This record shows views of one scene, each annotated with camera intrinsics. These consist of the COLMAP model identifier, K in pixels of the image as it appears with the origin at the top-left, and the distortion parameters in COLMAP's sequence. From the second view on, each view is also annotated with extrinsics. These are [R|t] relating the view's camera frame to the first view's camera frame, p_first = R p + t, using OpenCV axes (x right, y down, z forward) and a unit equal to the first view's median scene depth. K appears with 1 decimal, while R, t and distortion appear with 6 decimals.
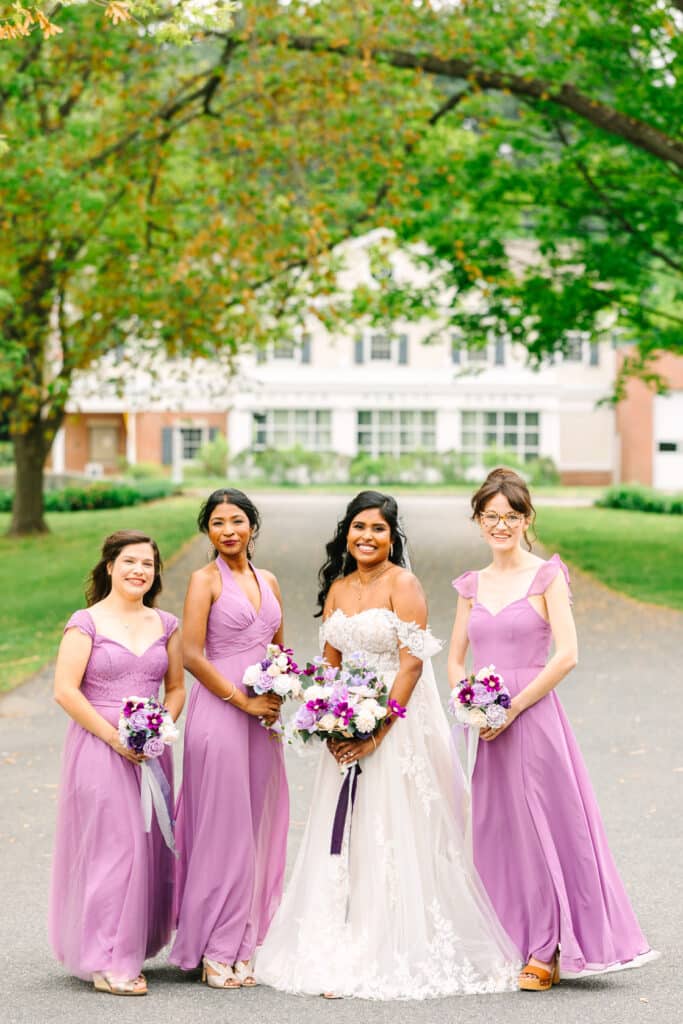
lens RADIAL K [[3030.8, 0, 341.5], [0, 3030.8, 512.0], [0, 0, 1]] dist [0.068746, 0.847532]
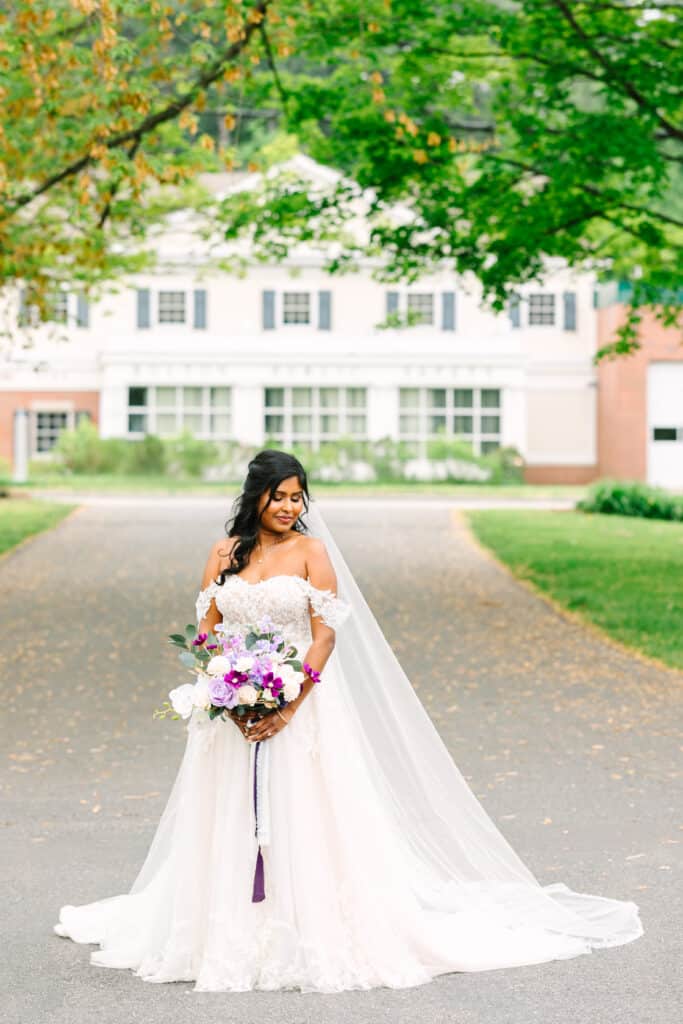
lens RADIAL K [[3030.8, 0, 341.5], [0, 3030.8, 512.0], [0, 0, 1]] dist [0.068746, 0.847532]
pose [[0.999912, -0.003745, 0.012738, 0.014937], [0.003775, 0.999990, -0.002352, 0.000065], [-0.012729, 0.002399, 0.999916, 0.229865]]
